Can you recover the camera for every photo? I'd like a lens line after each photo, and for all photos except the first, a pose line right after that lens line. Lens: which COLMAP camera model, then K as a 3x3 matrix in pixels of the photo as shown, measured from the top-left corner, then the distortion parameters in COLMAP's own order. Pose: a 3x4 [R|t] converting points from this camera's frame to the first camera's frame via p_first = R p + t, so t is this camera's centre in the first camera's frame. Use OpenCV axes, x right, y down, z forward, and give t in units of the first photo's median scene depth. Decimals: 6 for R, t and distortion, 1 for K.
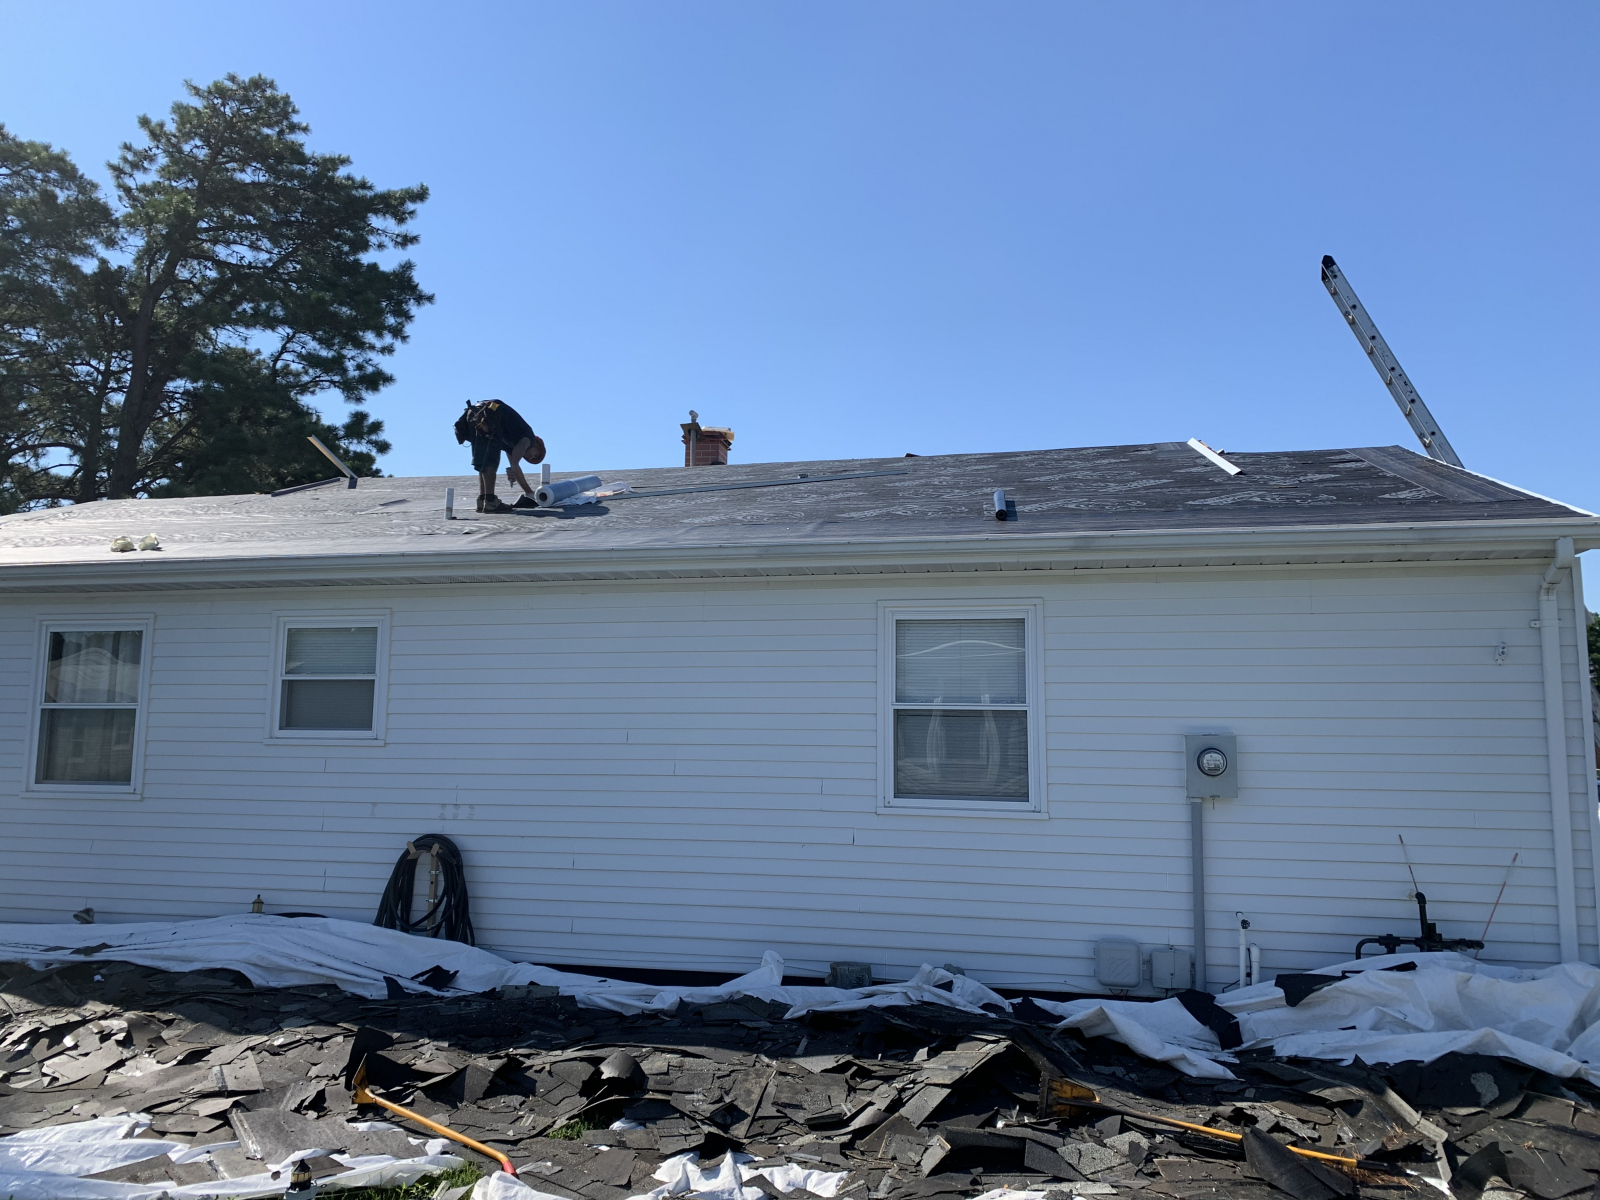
lens RADIAL K [[1169.1, 0, 800.0], [0, 1169.1, 600.0], [0, 0, 1]] dist [0.032837, 0.003410]
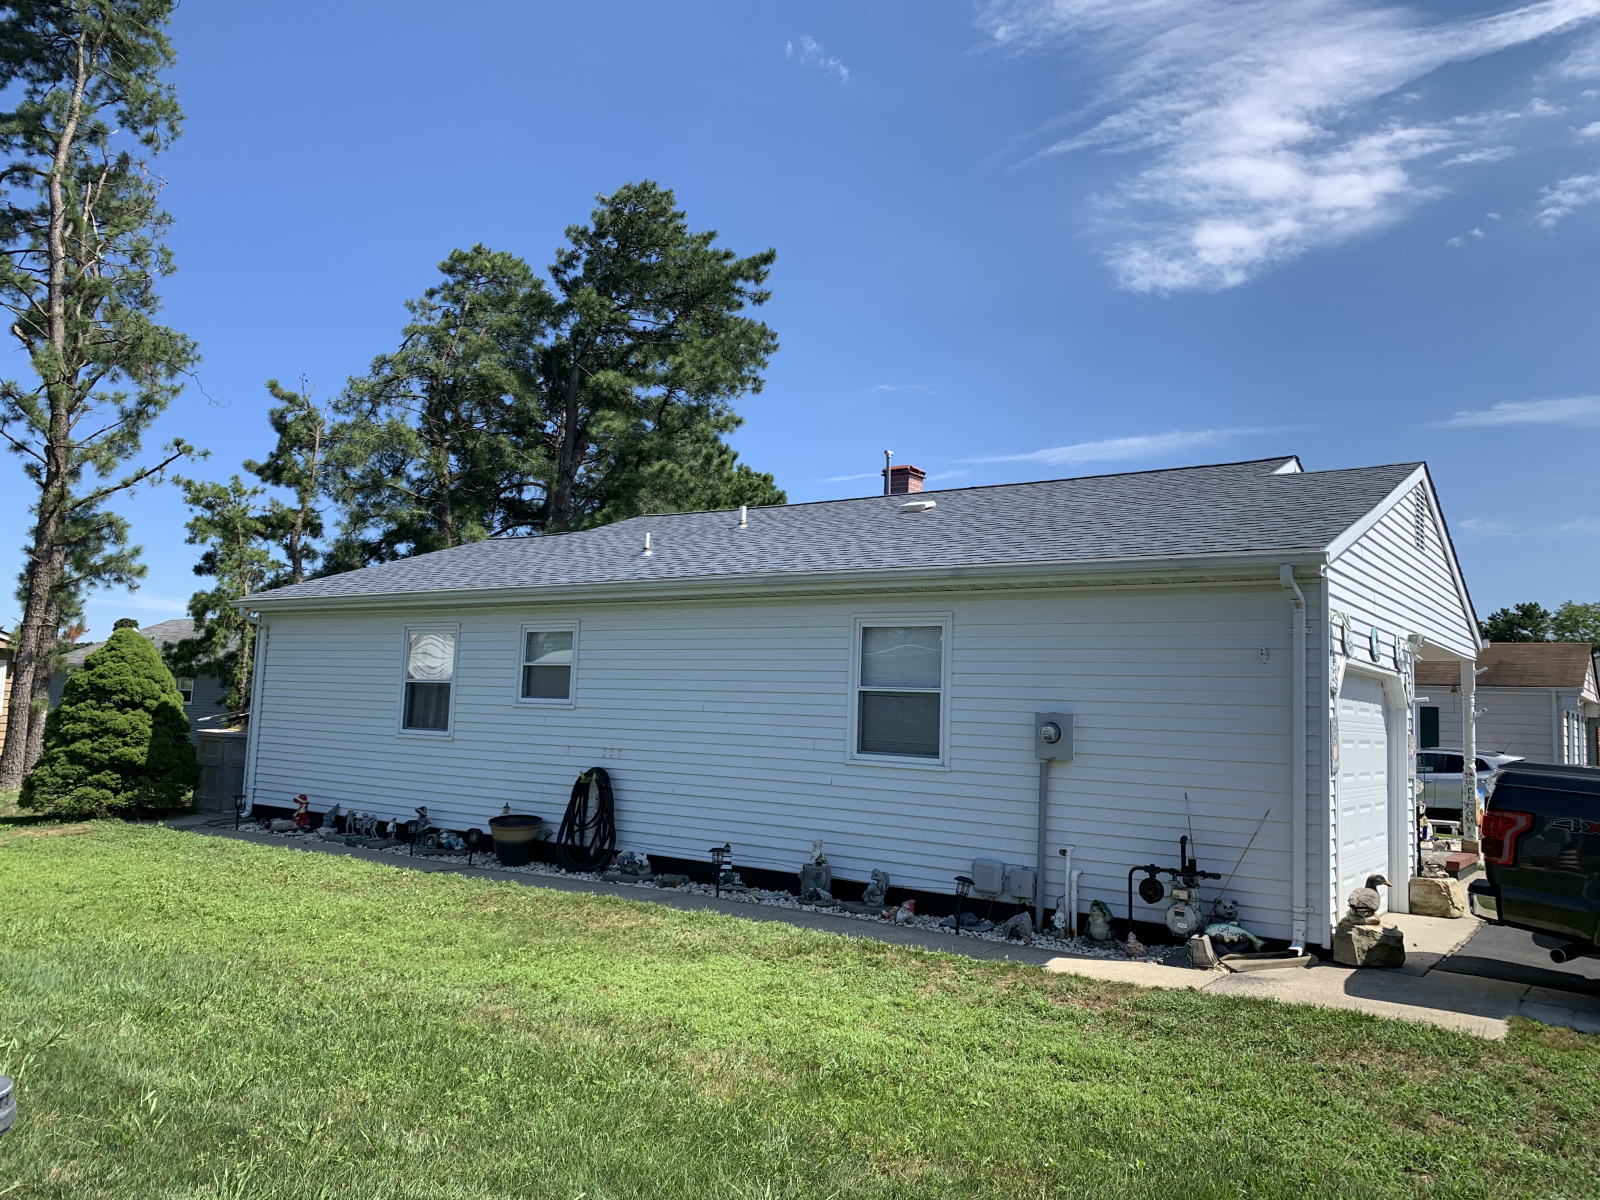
lens RADIAL K [[1202.1, 0, 800.0], [0, 1202.1, 600.0], [0, 0, 1]] dist [0.118583, 0.000371]
pose [[0.918746, -0.012265, -0.394659, 0.325102], [0.016409, 0.999840, 0.007127, -0.015396], [0.394508, -0.013024, 0.918800, -0.201009]]
